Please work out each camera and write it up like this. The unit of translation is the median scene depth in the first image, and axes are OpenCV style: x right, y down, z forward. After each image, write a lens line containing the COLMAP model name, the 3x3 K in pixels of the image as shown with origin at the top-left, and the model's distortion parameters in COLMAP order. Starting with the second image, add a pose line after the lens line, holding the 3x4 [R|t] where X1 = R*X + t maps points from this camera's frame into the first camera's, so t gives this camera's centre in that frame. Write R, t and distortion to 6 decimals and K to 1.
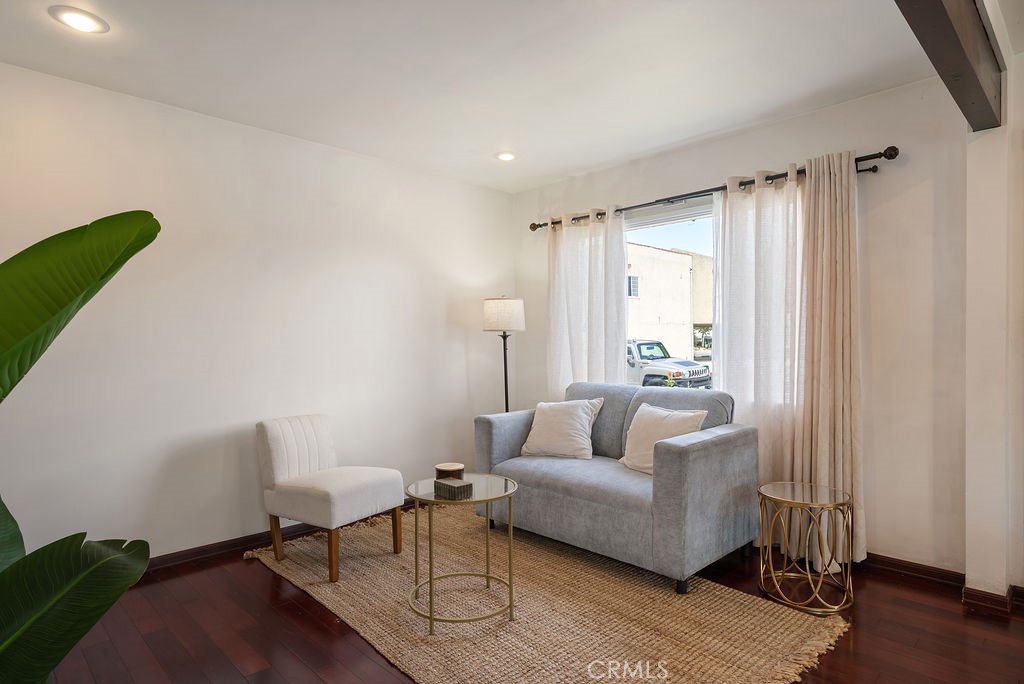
lens RADIAL K [[570.8, 0, 505.7], [0, 570.8, 341.7], [0, 0, 1]] dist [0.004931, -0.002192]
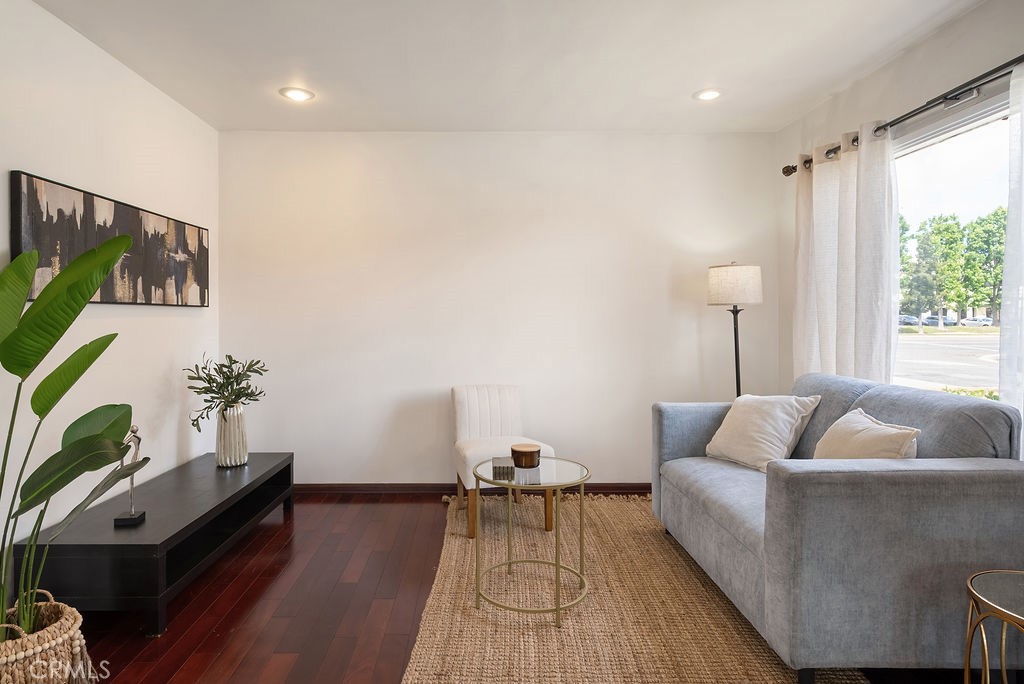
lens RADIAL K [[570.8, 0, 468.8], [0, 570.8, 322.2], [0, 0, 1]] dist [0.004931, -0.002192]
pose [[0.718725, 0.006328, -0.695265, 0.355212], [0.001009, 0.999948, 0.010144, -0.002867], [0.695293, -0.007992, 0.718682, 0.169102]]
